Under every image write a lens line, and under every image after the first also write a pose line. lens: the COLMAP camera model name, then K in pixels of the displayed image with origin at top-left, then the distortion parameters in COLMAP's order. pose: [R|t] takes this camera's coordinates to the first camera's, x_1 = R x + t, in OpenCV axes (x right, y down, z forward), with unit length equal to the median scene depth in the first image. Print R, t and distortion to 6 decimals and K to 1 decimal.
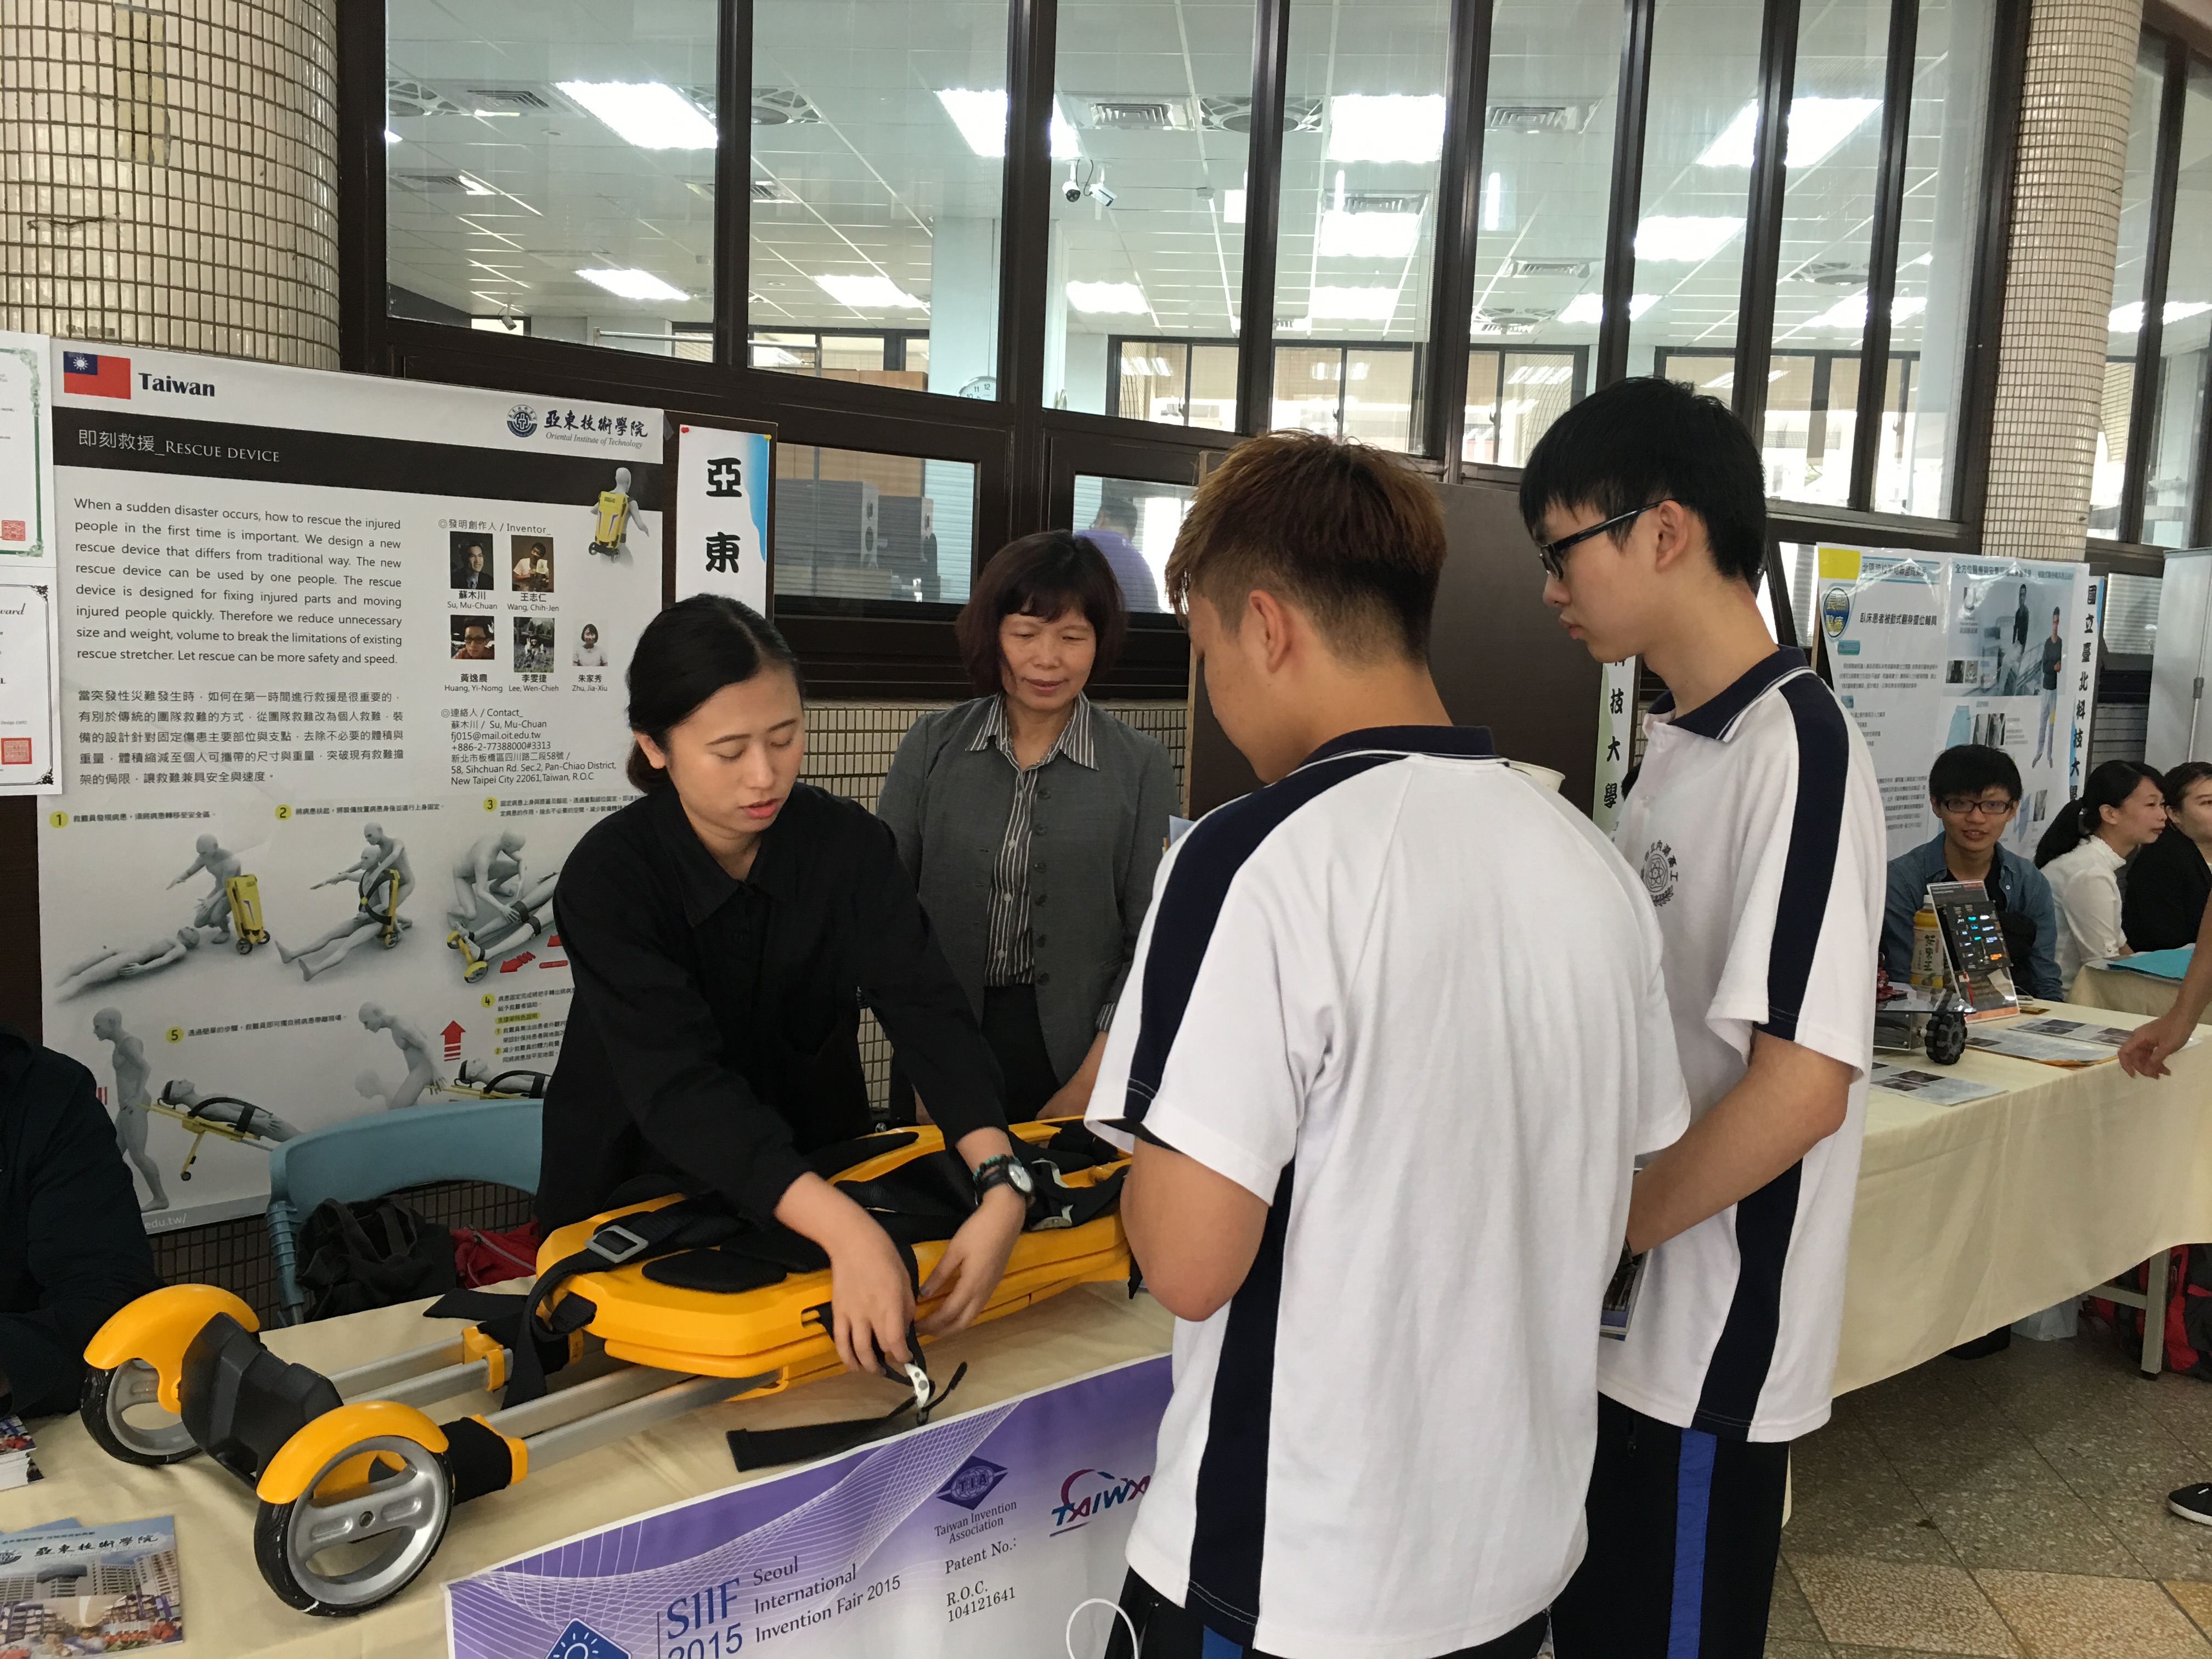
lens RADIAL K [[1854.5, 0, 1095.2], [0, 1854.5, 819.8], [0, 0, 1]] dist [-0.014889, -0.030495]
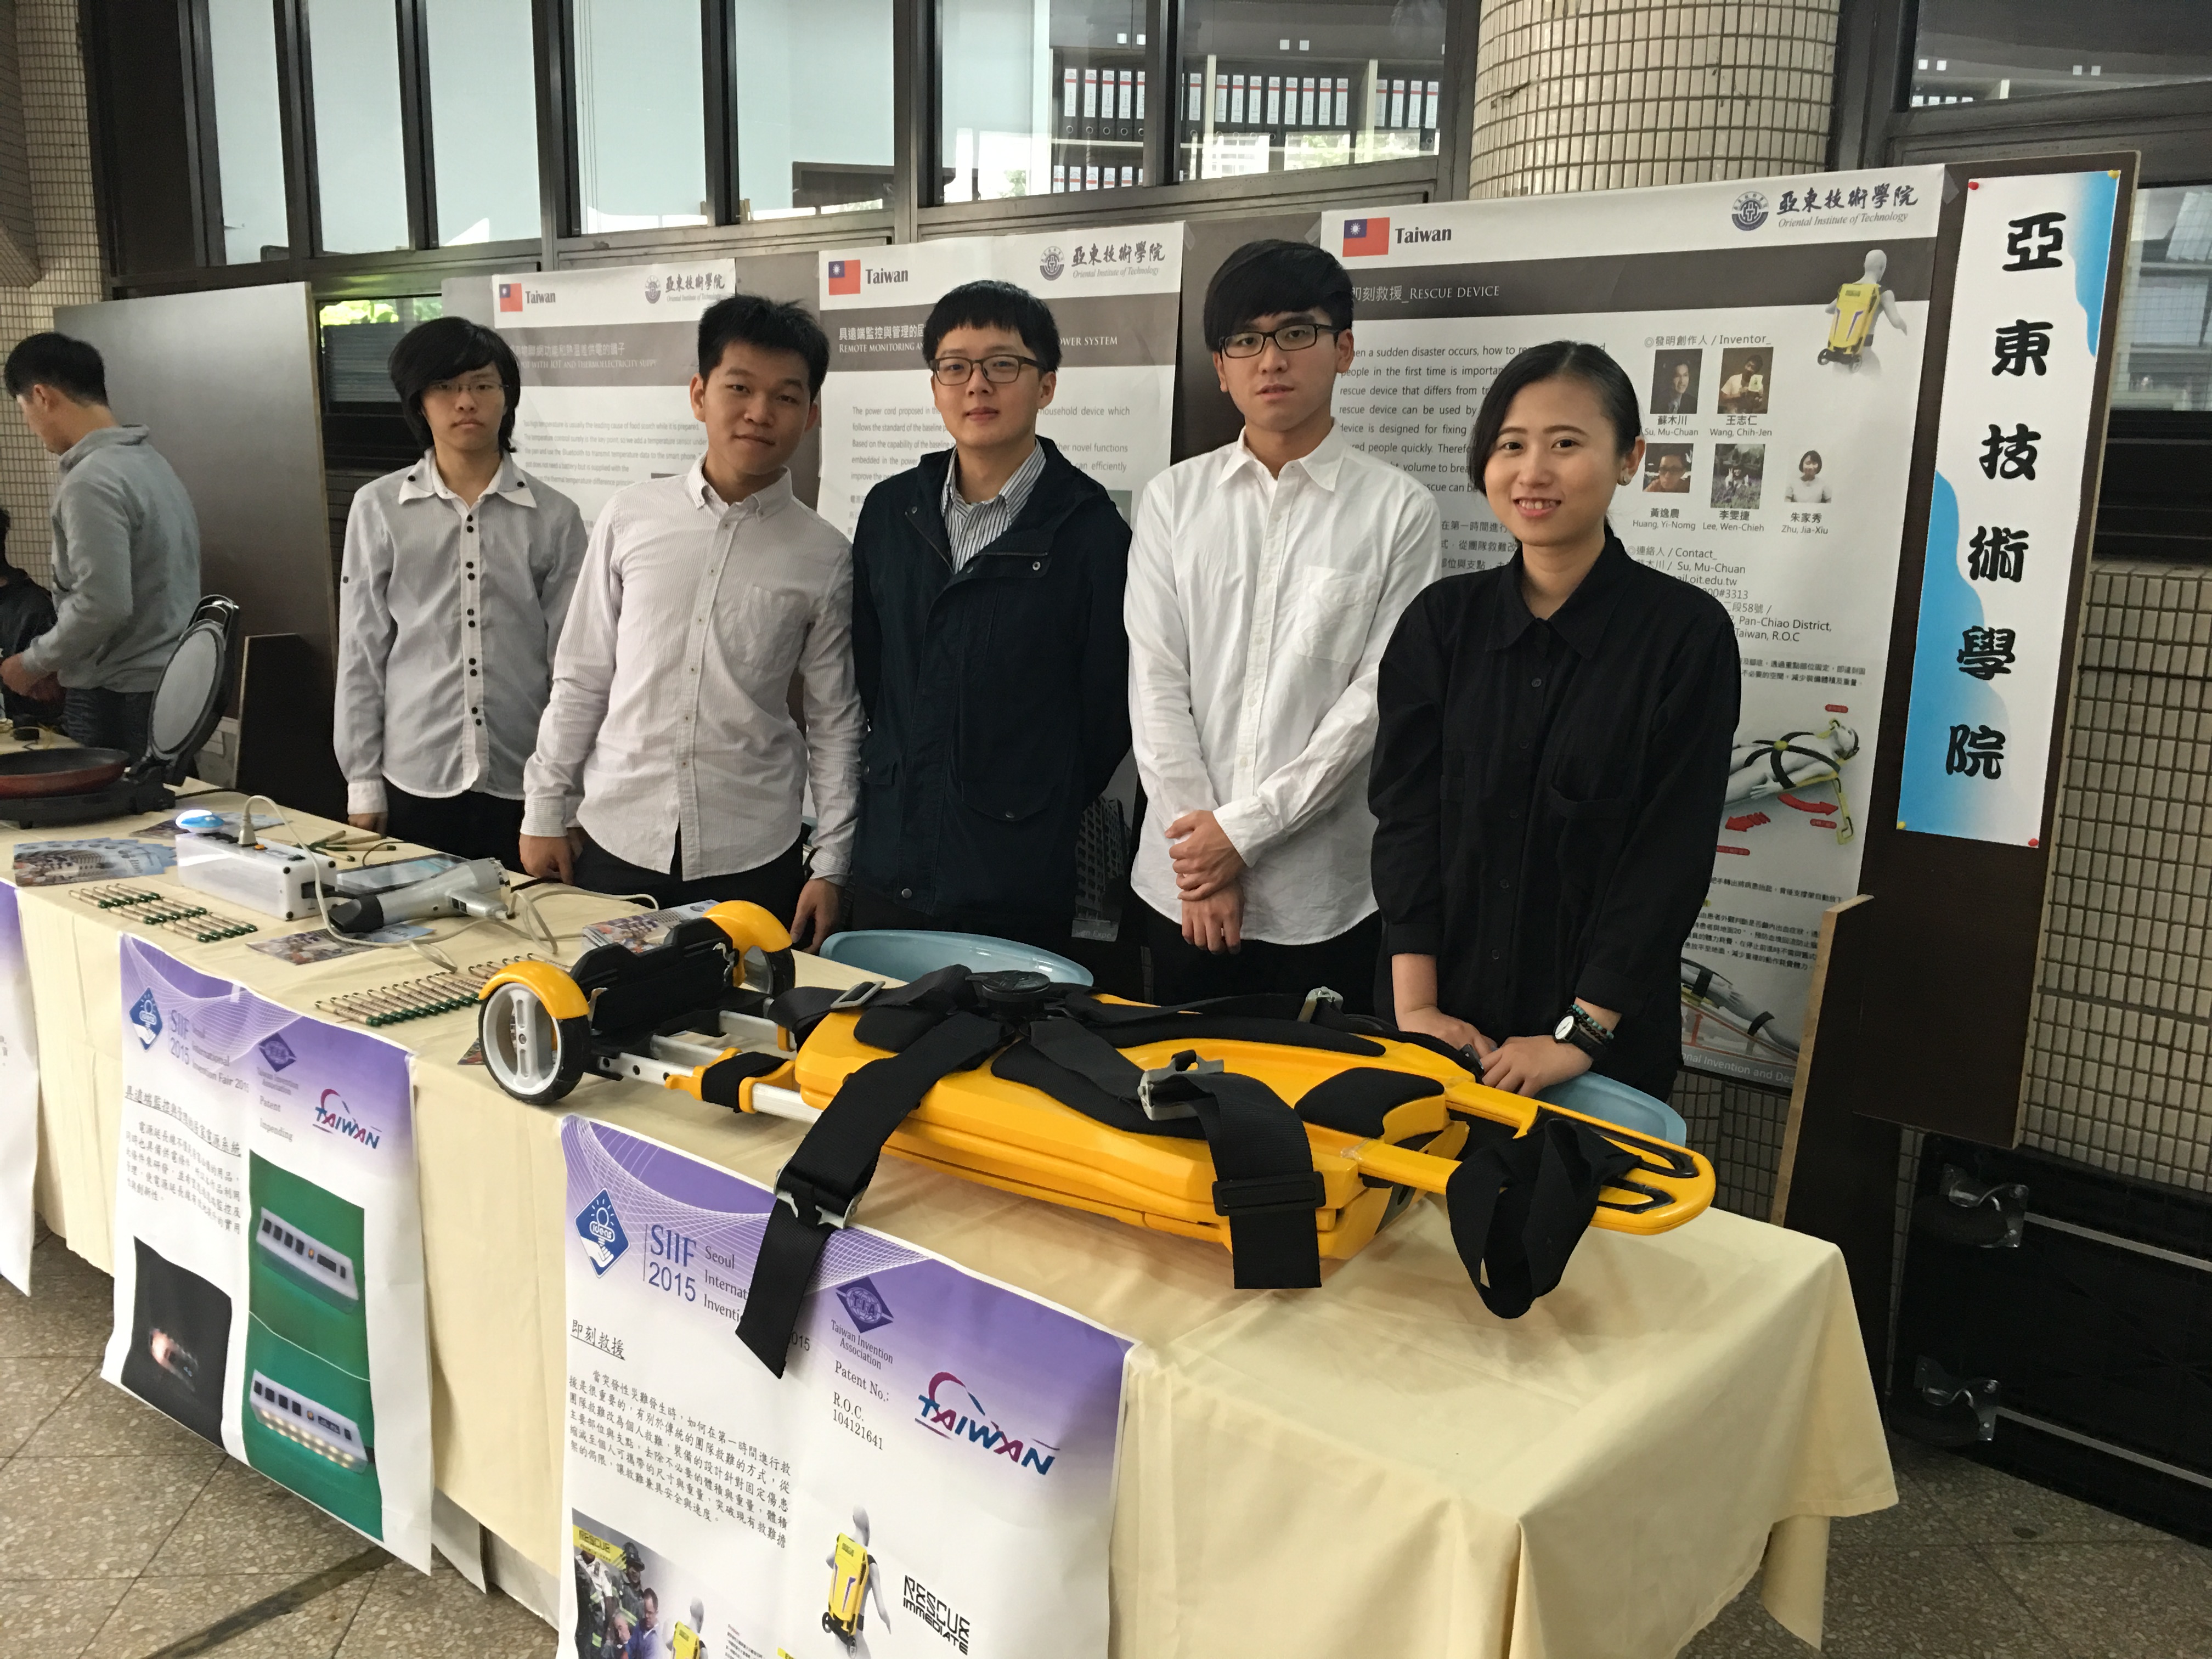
lens RADIAL K [[1854.5, 0, 1094.6], [0, 1854.5, 848.8], [0, 0, 1]] dist [-0.014889, -0.030495]
pose [[0.114089, 0.171717, -0.978518, 0.535177], [-0.112338, 0.980862, 0.159031, -0.027614], [0.987099, 0.091781, 0.131196, 0.607683]]
